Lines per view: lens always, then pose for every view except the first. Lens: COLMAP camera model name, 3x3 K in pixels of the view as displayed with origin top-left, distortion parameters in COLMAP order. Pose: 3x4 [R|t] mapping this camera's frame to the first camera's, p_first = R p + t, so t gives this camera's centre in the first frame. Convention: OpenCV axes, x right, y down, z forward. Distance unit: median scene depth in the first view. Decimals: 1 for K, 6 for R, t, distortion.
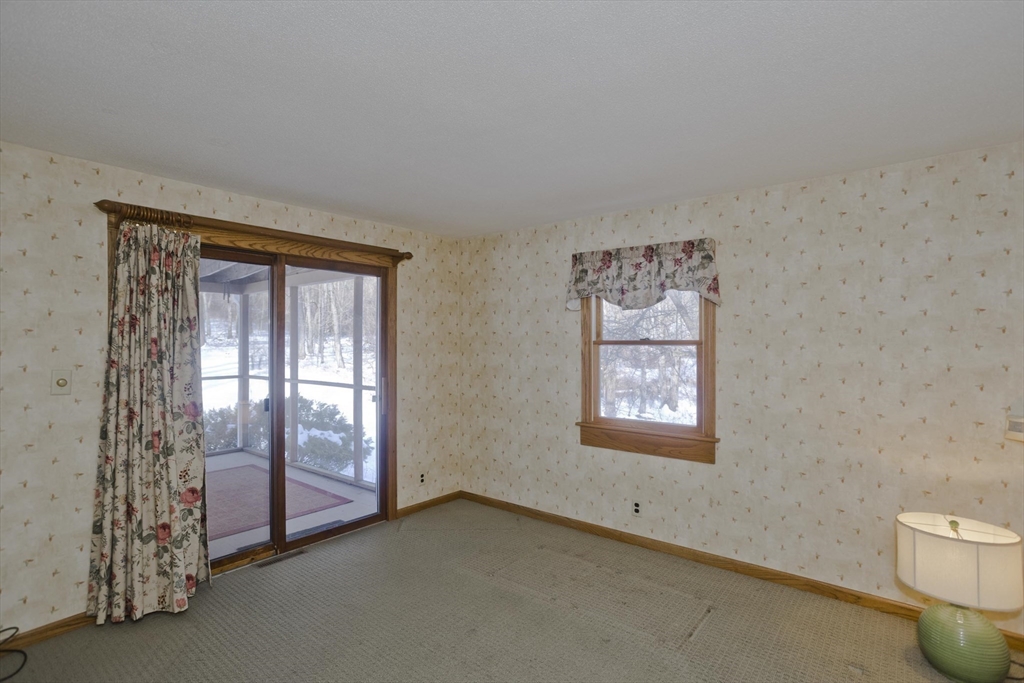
lens RADIAL K [[499.4, 0, 511.2], [0, 499.4, 328.0], [0, 0, 1]] dist [-0.053913, 0.031976]
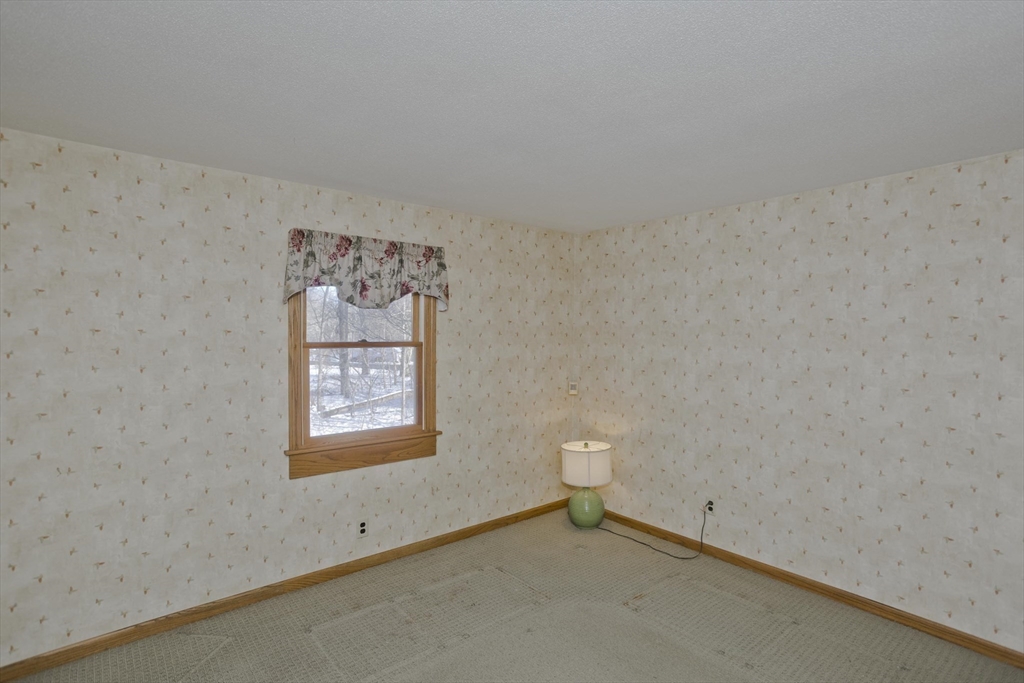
lens RADIAL K [[499.4, 0, 511.2], [0, 499.4, 328.0], [0, 0, 1]] dist [-0.053913, 0.031976]
pose [[0.203613, 0.005828, 0.979034, -0.585981], [-0.033609, 0.999435, 0.001040, -0.011259], [-0.978474, -0.033116, 0.203693, 0.573933]]
